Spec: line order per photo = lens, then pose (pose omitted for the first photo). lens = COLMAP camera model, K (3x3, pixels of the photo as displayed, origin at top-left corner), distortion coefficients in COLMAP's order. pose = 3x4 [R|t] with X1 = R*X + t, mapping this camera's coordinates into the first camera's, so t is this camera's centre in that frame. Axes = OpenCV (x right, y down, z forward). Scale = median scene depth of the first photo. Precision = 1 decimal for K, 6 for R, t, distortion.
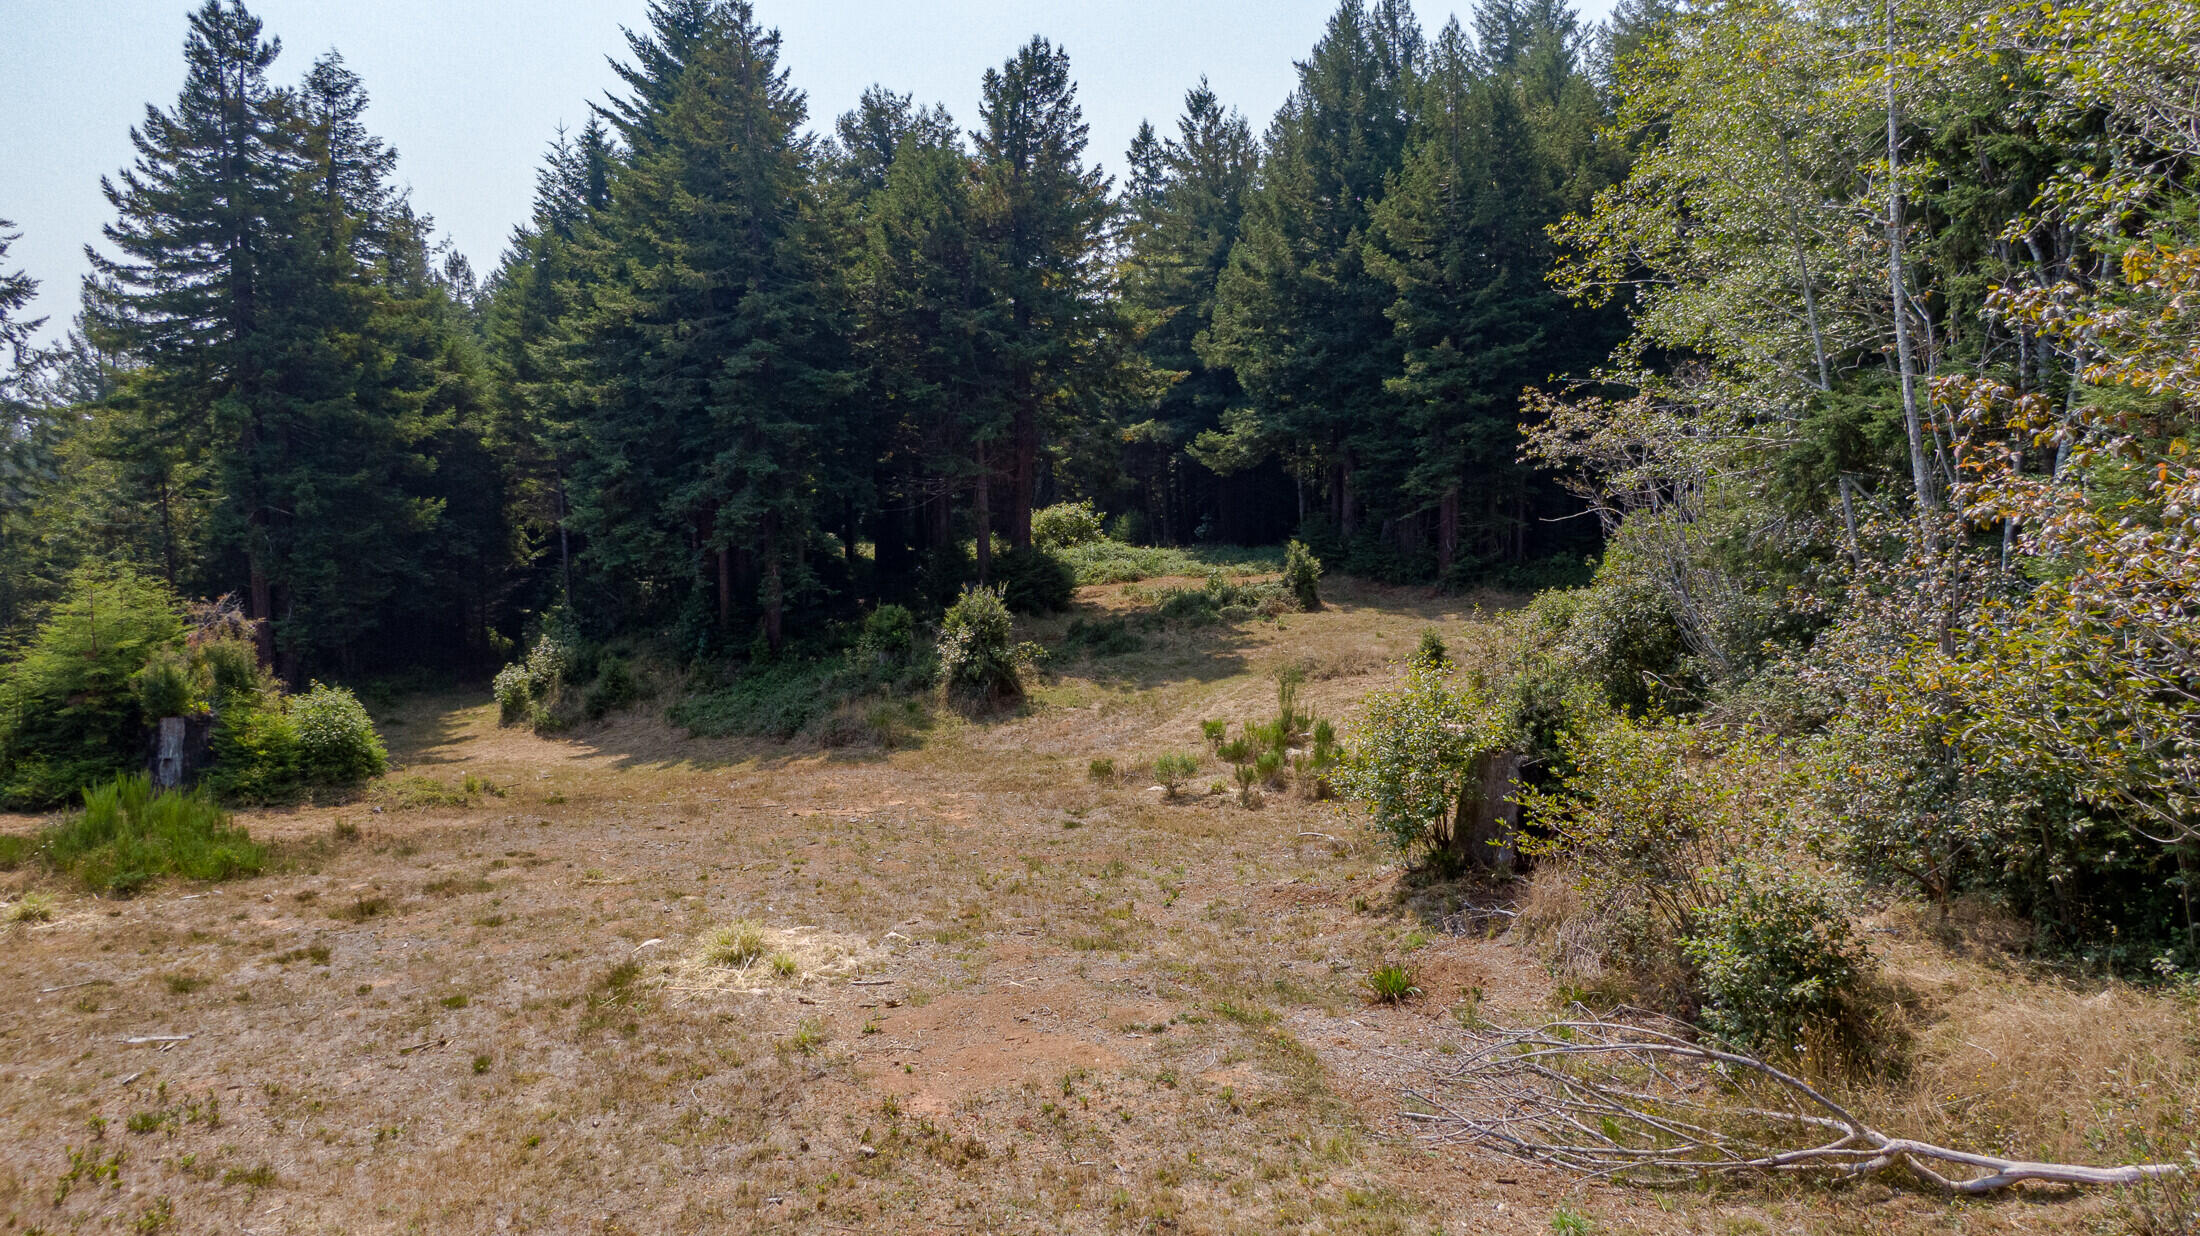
lens RADIAL K [[1590.9, 0, 1105.7], [0, 1590.9, 619.4], [0, 0, 1]] dist [0.037837, -0.053853]
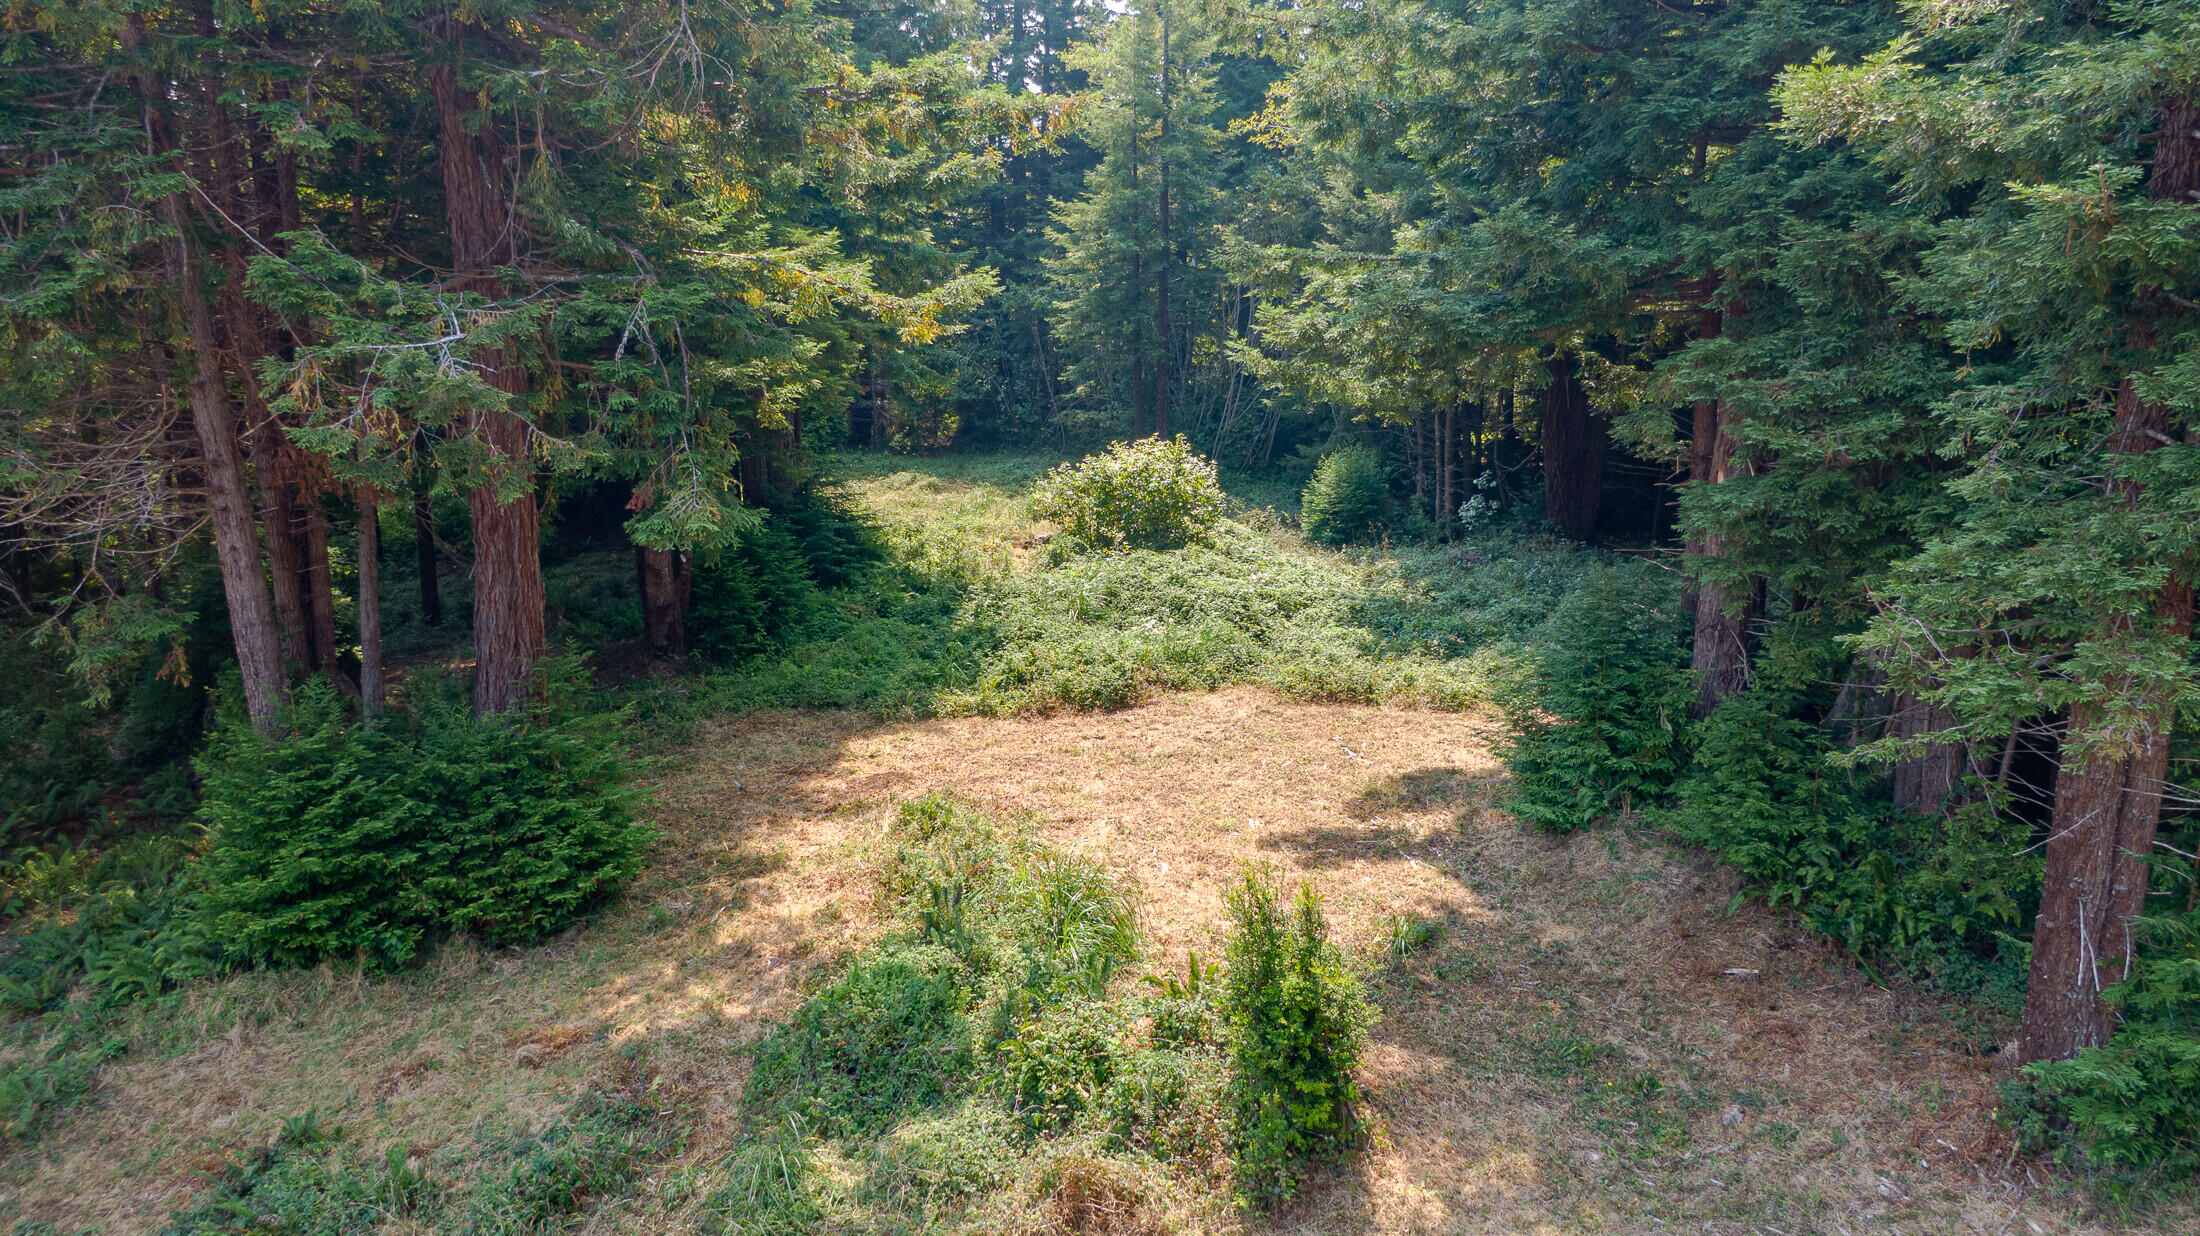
lens RADIAL K [[1590.9, 0, 1097.8], [0, 1590.9, 614.1], [0, 0, 1]] dist [0.037837, -0.053853]
pose [[0.929051, 0.084034, -0.360280, 0.193020], [-0.042071, 0.991541, 0.122784, -0.120326], [0.367551, -0.098915, 0.924728, 0.883871]]
